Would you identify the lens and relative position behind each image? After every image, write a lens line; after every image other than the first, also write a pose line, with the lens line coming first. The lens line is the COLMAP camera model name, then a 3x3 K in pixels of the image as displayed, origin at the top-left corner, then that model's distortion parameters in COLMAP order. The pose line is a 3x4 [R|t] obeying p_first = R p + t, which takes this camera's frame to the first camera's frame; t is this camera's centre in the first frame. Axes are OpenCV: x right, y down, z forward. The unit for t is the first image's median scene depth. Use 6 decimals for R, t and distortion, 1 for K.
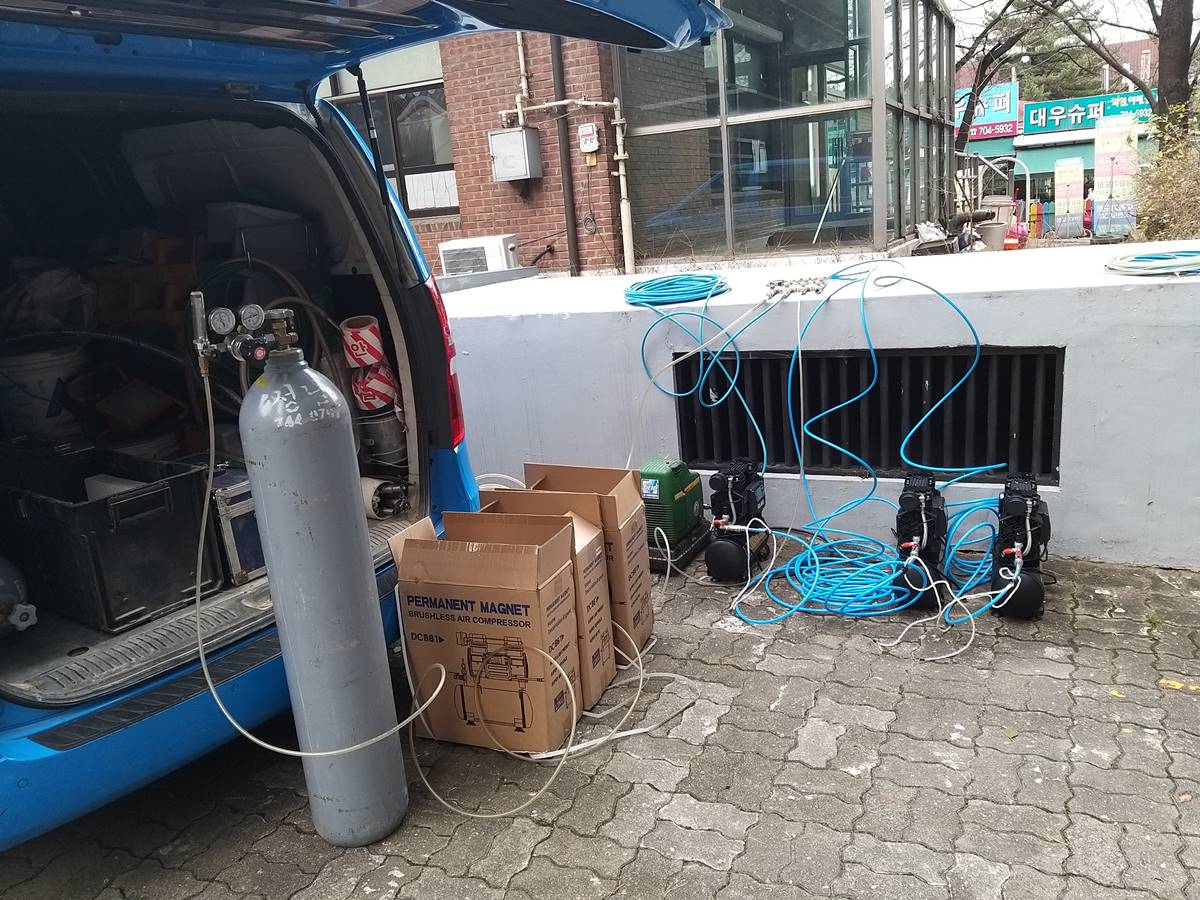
lens RADIAL K [[982.2, 0, 582.2], [0, 982.2, 475.1], [0, 0, 1]] dist [0.097528, -0.130777]
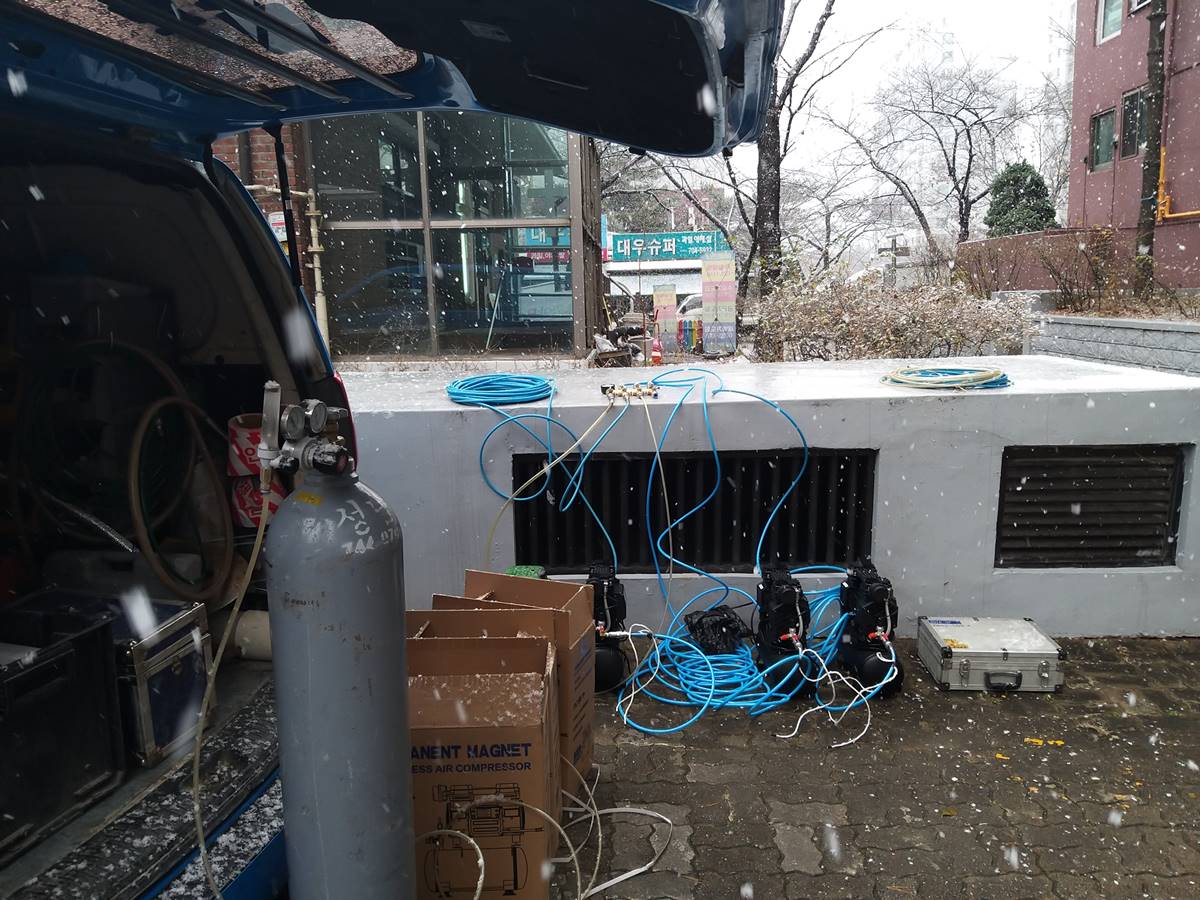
lens RADIAL K [[982.2, 0, 582.2], [0, 982.2, 475.1], [0, 0, 1]] dist [0.097528, -0.130777]
pose [[0.911334, -0.014162, 0.411424, -0.260506], [0.054580, 0.994742, -0.086656, -0.018510], [-0.408034, 0.101427, 0.907315, 0.111672]]
